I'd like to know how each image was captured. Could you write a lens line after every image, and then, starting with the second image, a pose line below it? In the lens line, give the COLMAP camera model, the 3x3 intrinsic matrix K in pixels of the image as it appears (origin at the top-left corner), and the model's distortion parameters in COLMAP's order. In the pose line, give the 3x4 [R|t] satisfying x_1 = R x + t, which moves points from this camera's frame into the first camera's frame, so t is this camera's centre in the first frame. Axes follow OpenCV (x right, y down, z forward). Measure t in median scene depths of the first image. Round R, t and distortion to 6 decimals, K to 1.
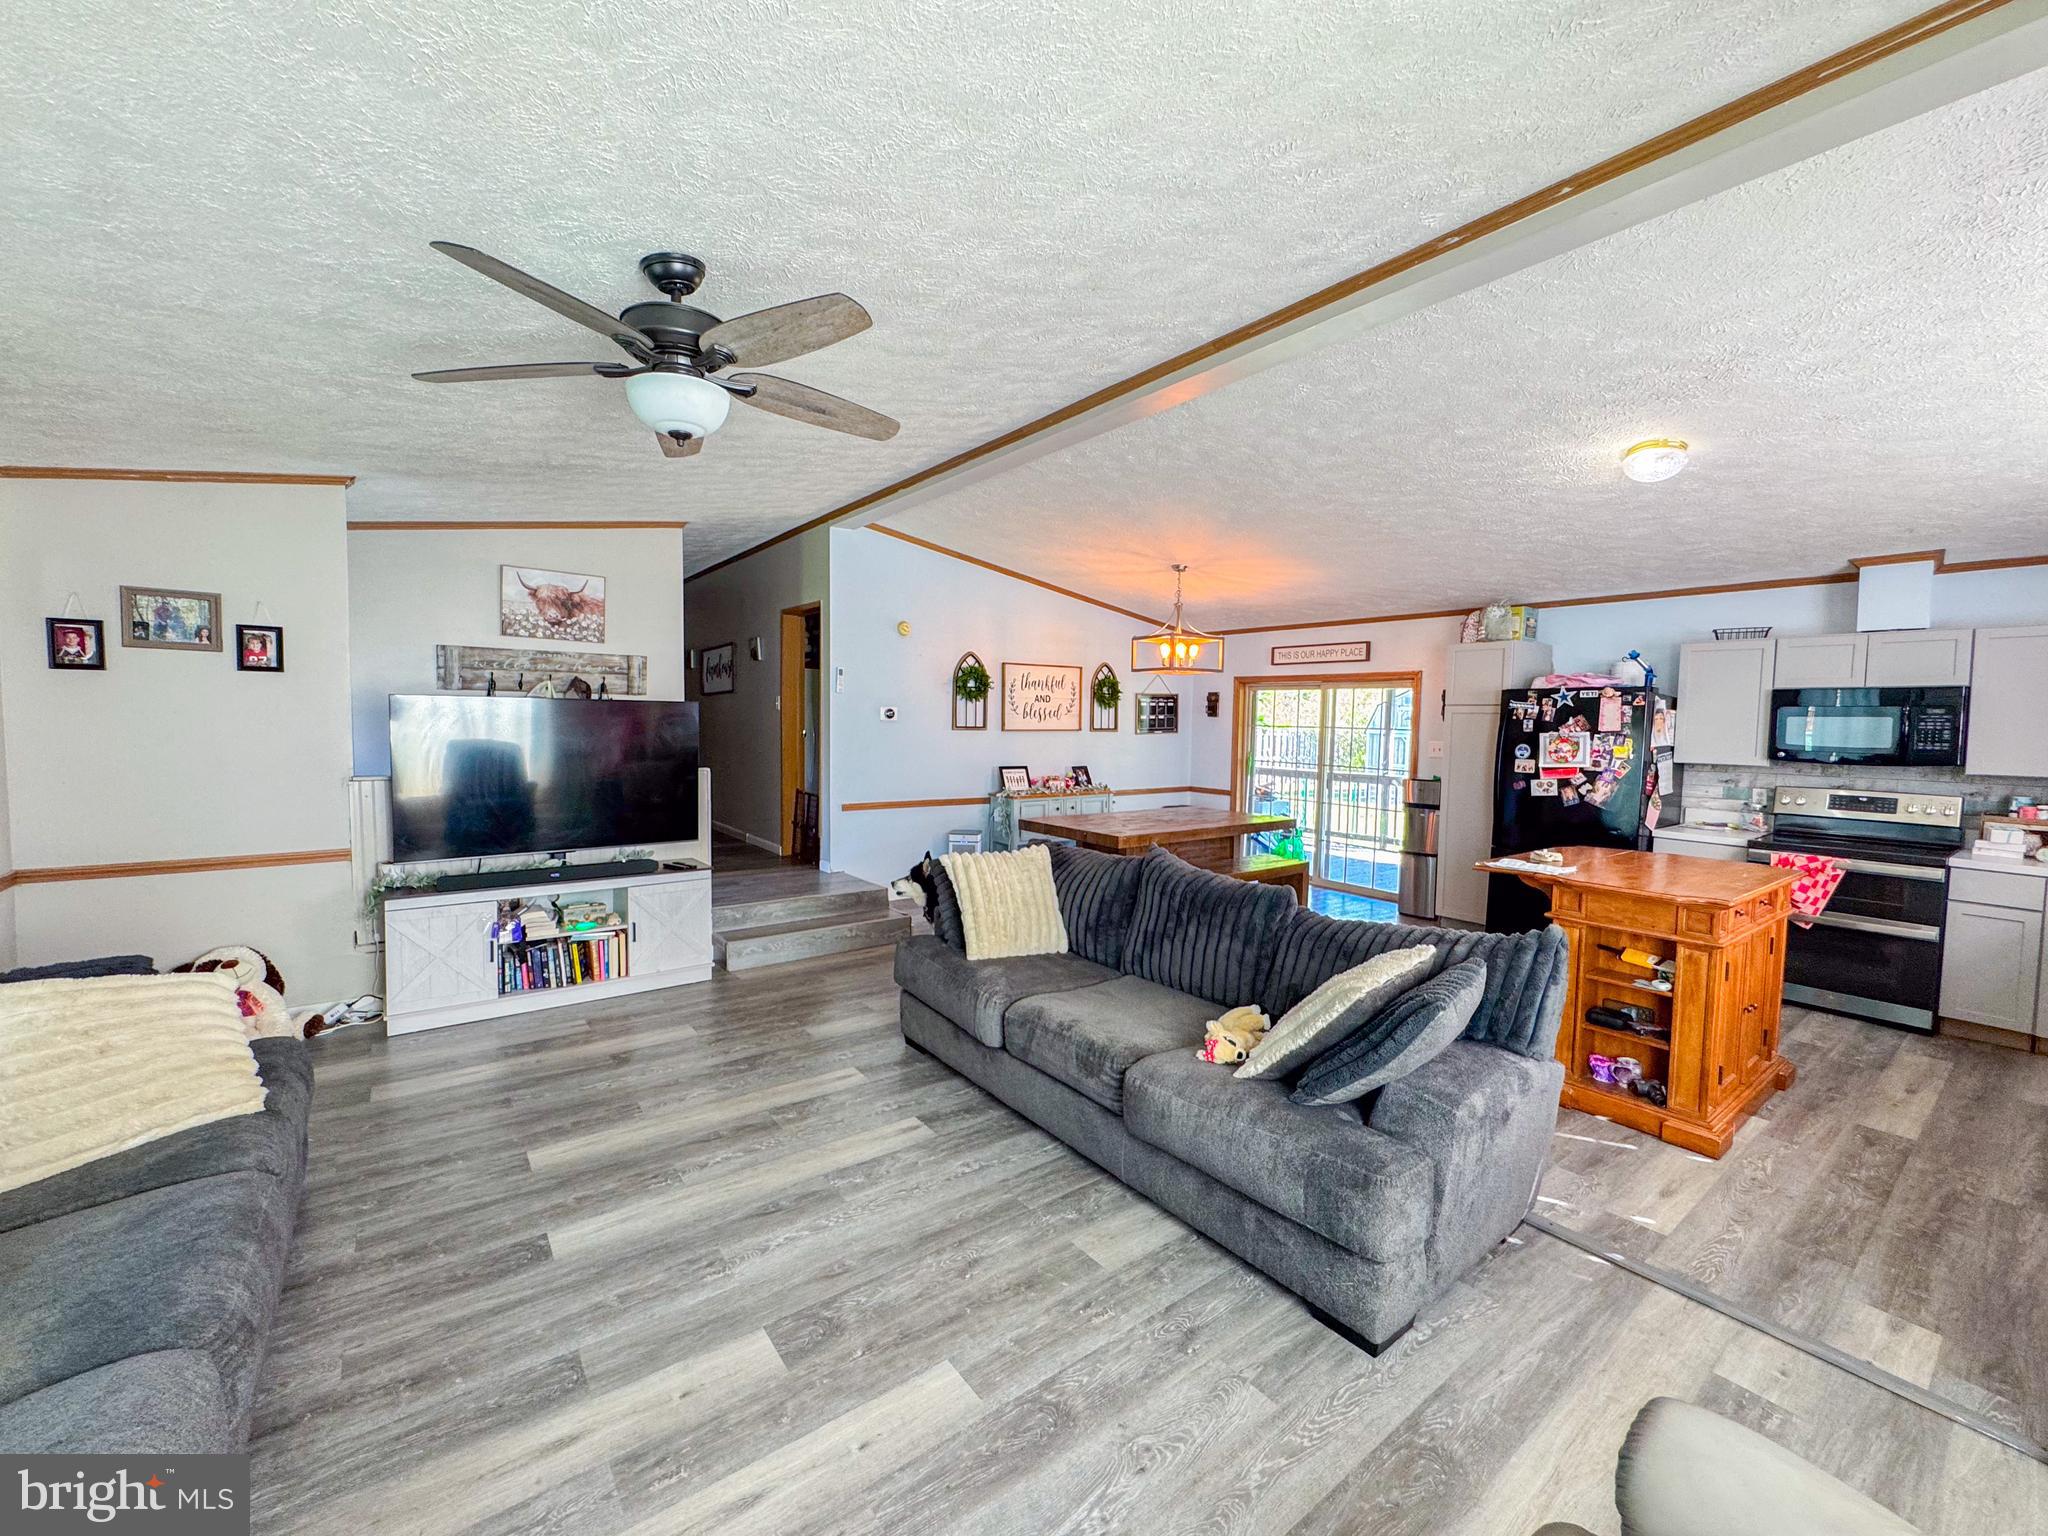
lens RADIAL K [[829.5, 0, 1025.5], [0, 829.5, 767.1], [0, 0, 1]] dist [-0.001218, -0.000126]
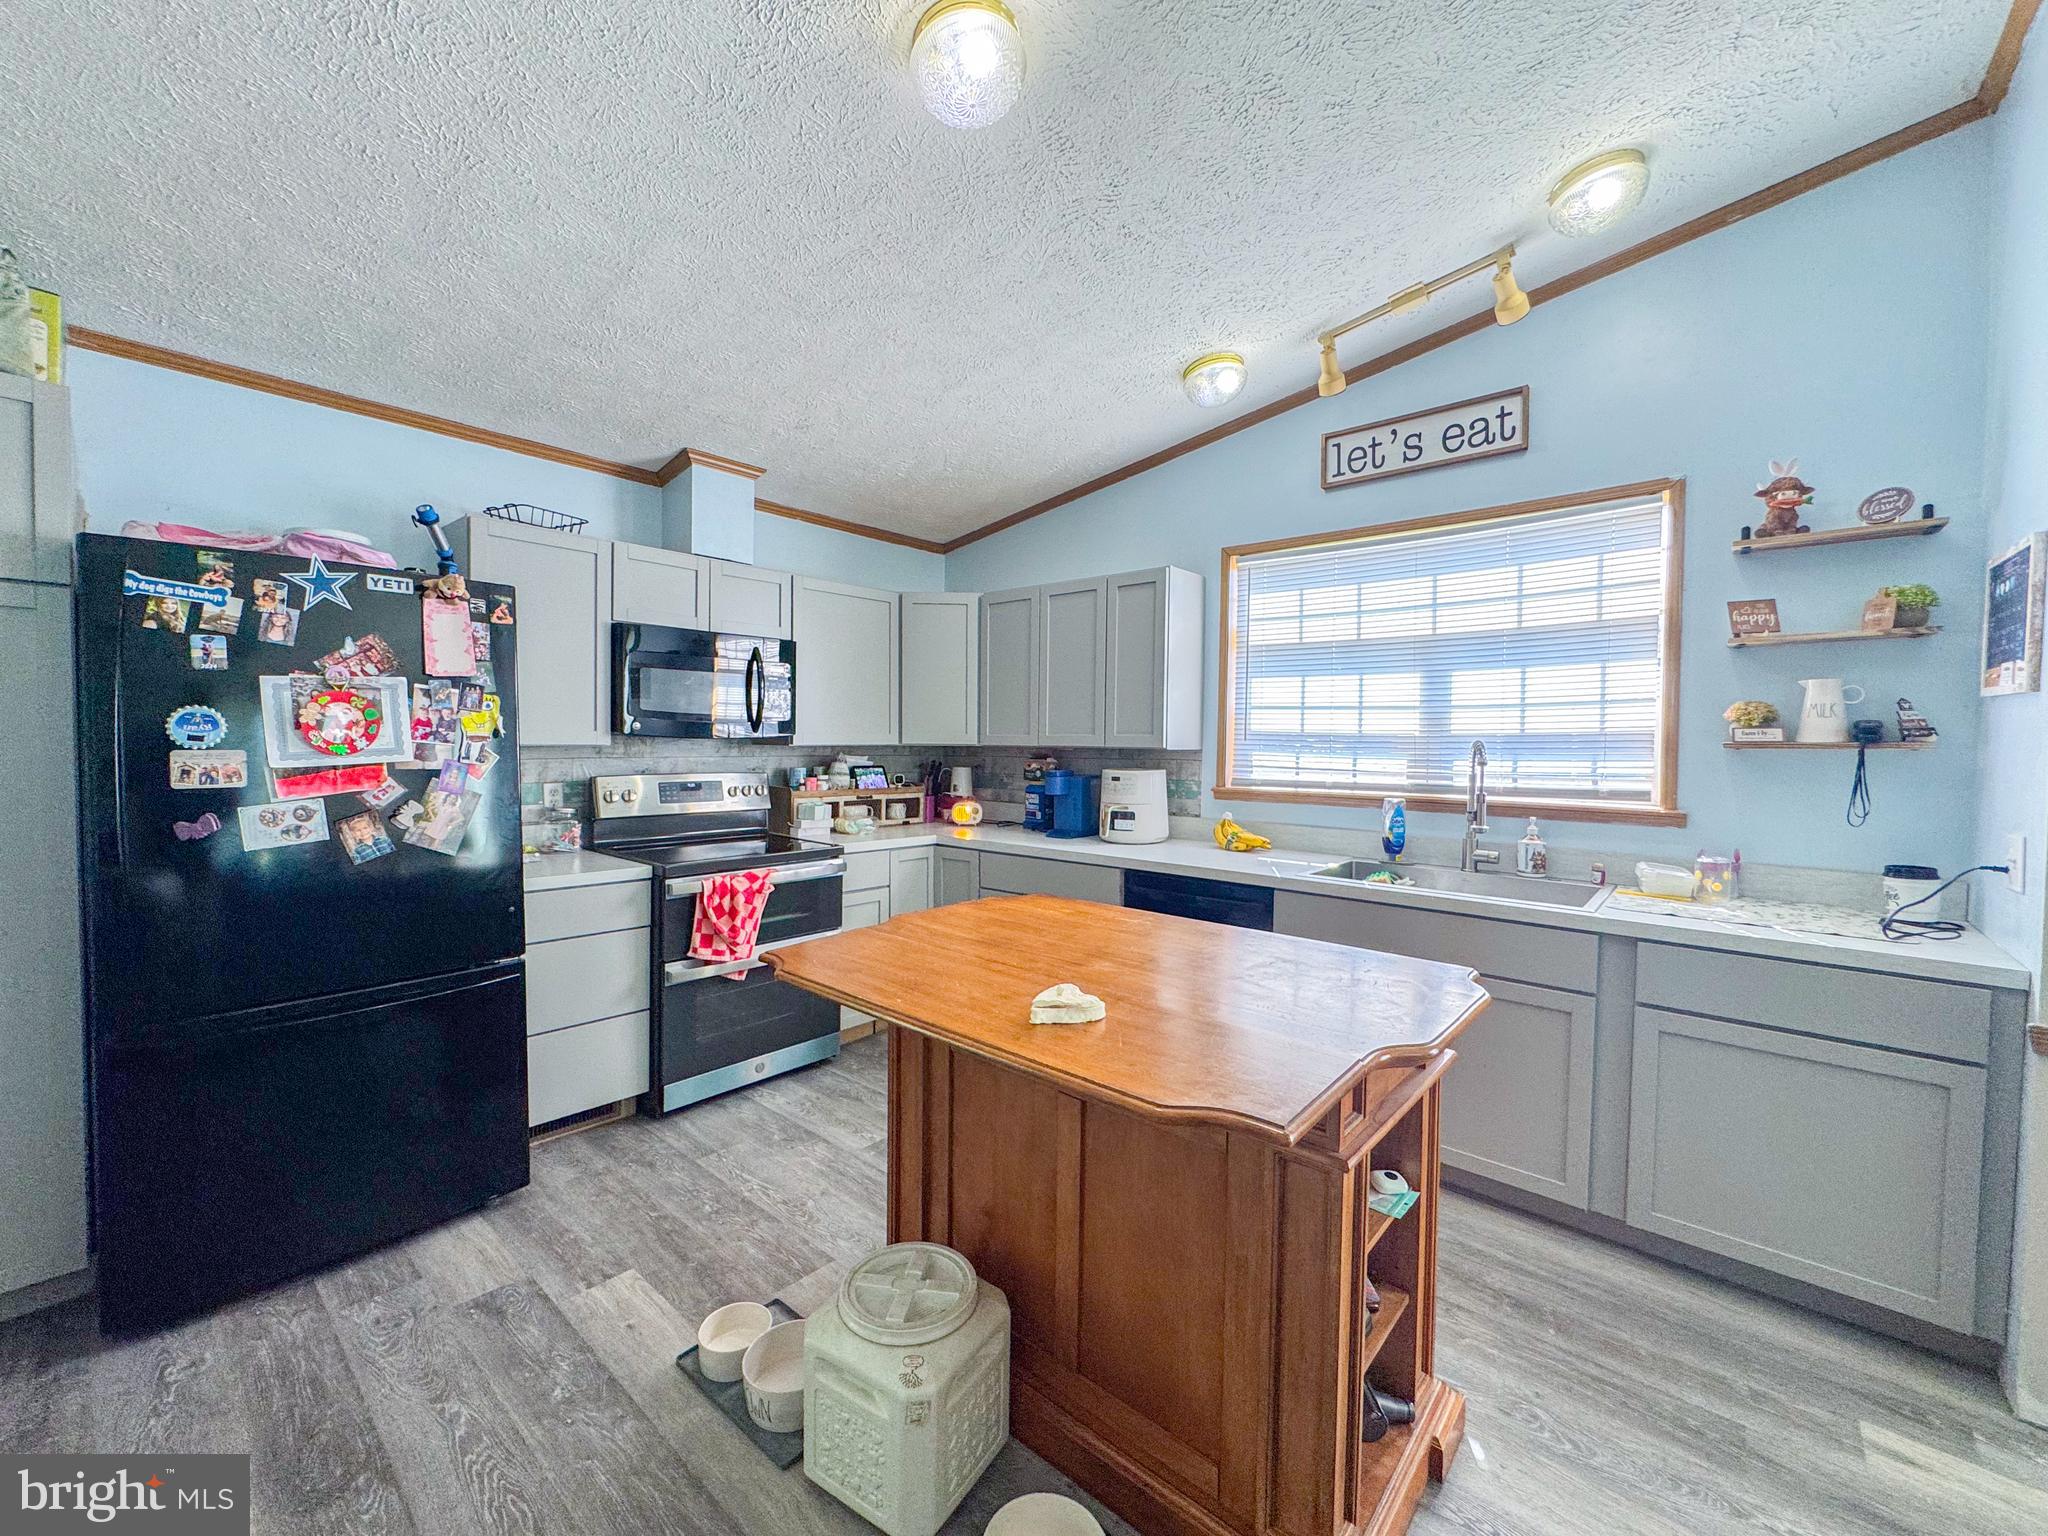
lens RADIAL K [[829.5, 0, 1025.1], [0, 829.5, 764.7], [0, 0, 1]] dist [-0.001218, -0.000126]
pose [[-0.196895, -0.049954, 0.979151, 0.209454], [0.041407, 0.997386, 0.059210, -0.010229], [-0.979550, 0.052202, -0.194312, 0.773200]]
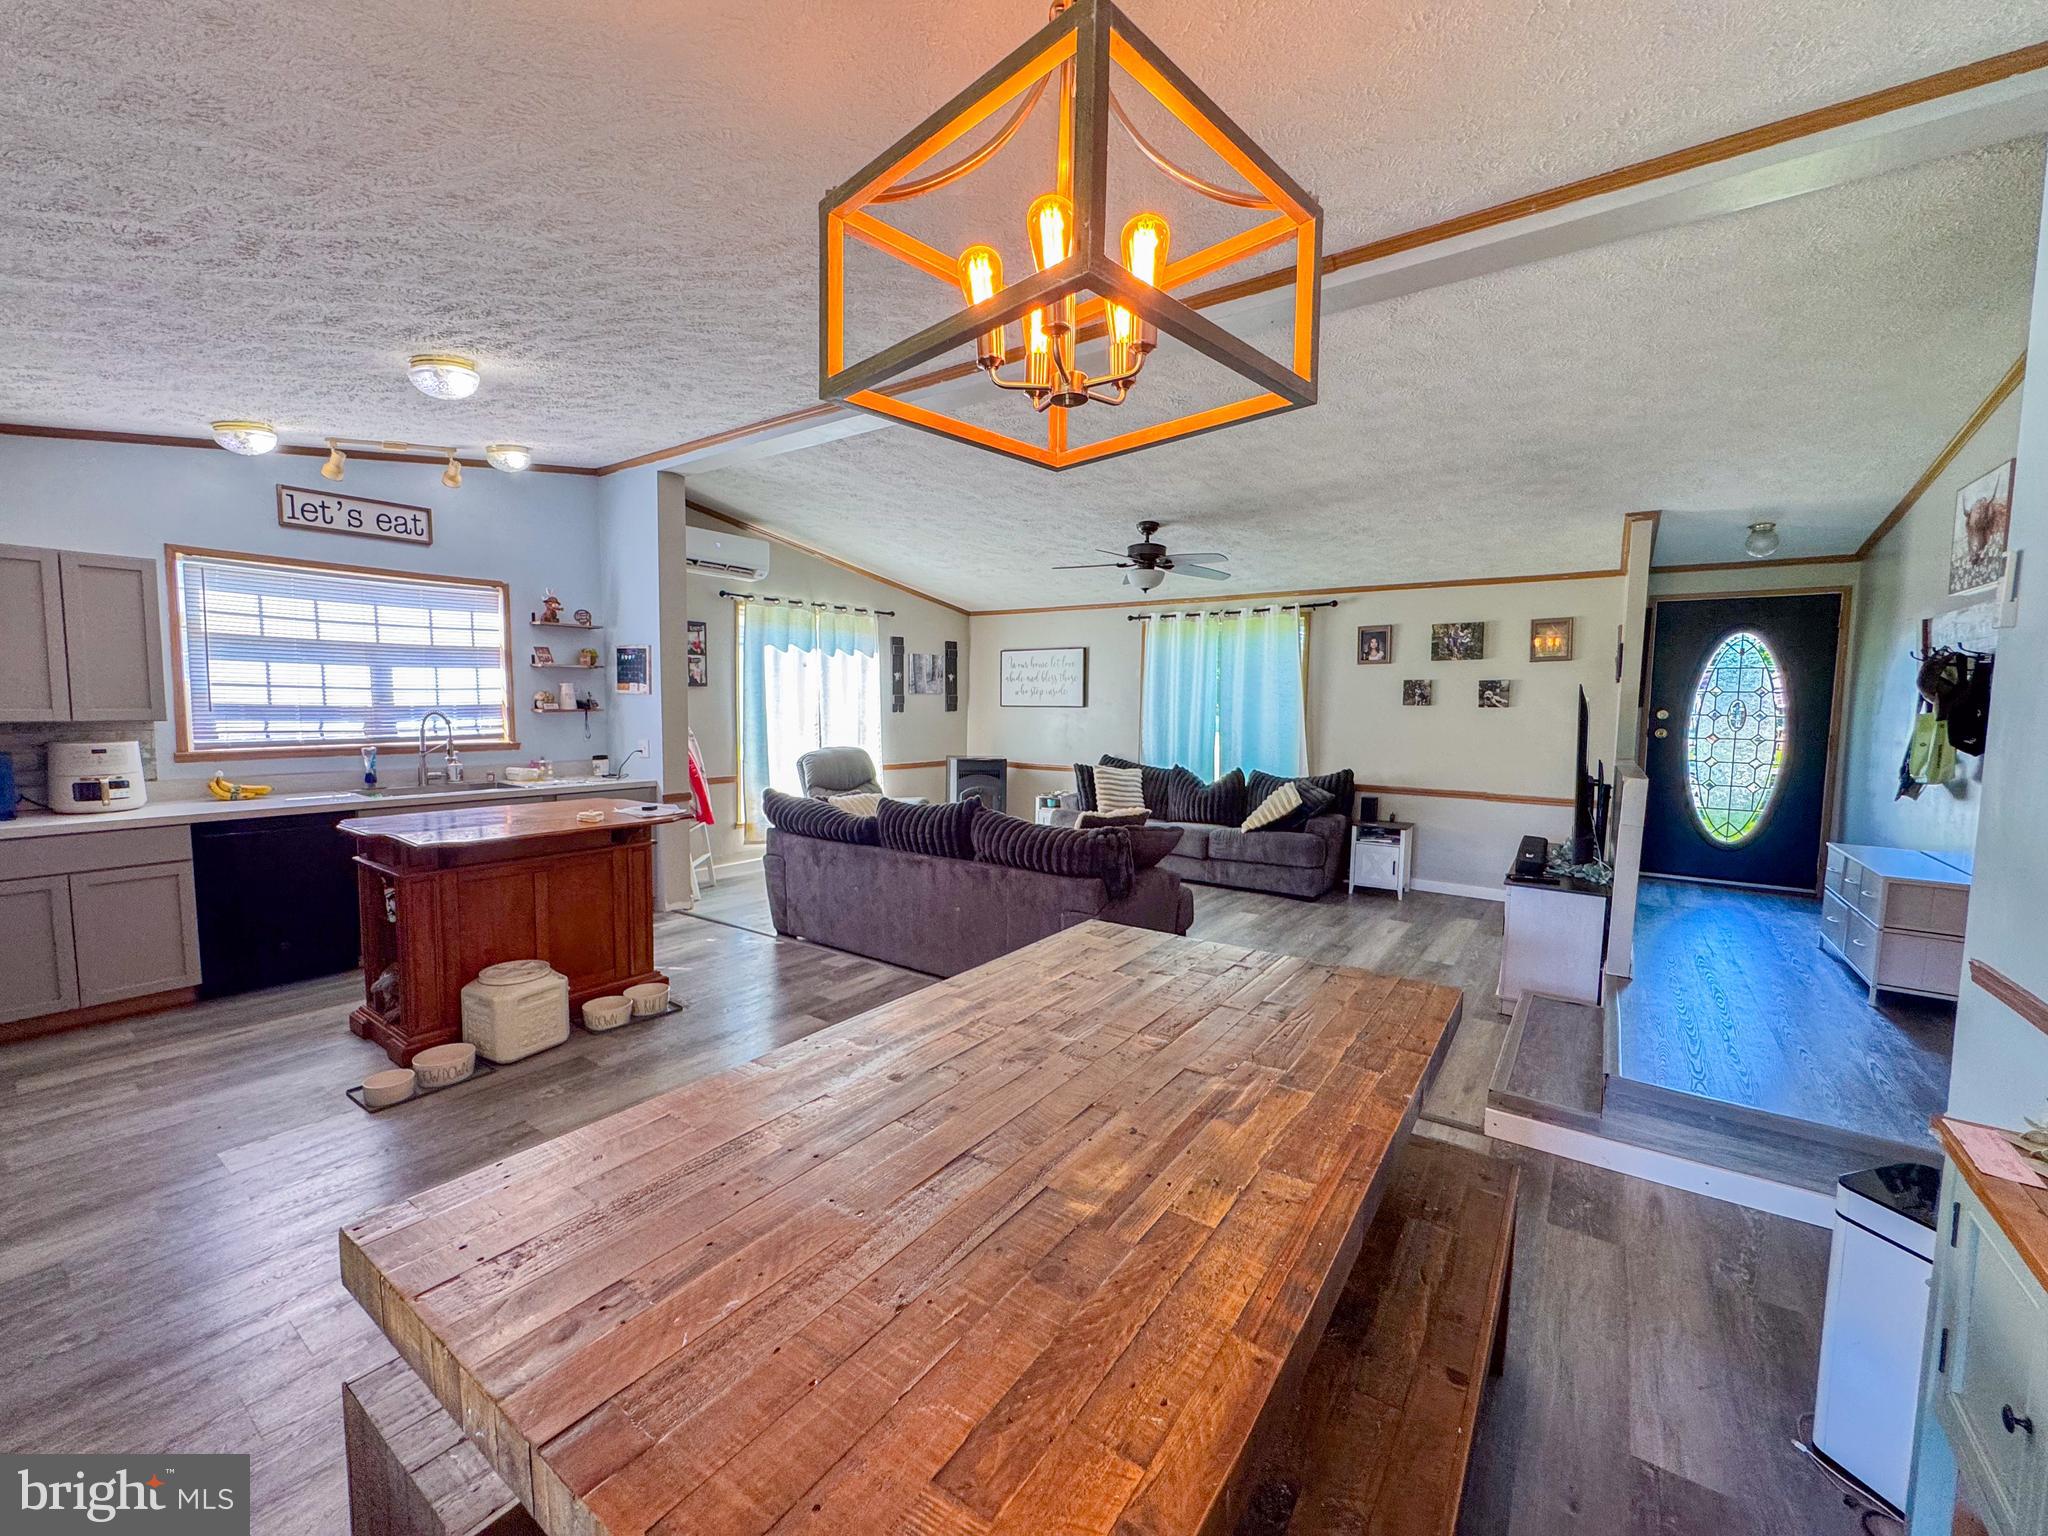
lens RADIAL K [[829.5, 0, 1023.3], [0, 829.5, 770.1], [0, 0, 1]] dist [-0.001218, -0.000126]
pose [[-0.954737, 0.000177, -0.297451, 0.382784], [-0.039983, 0.990848, 0.128923, -0.095340], [0.294752, 0.134980, -0.945993, 1.926098]]
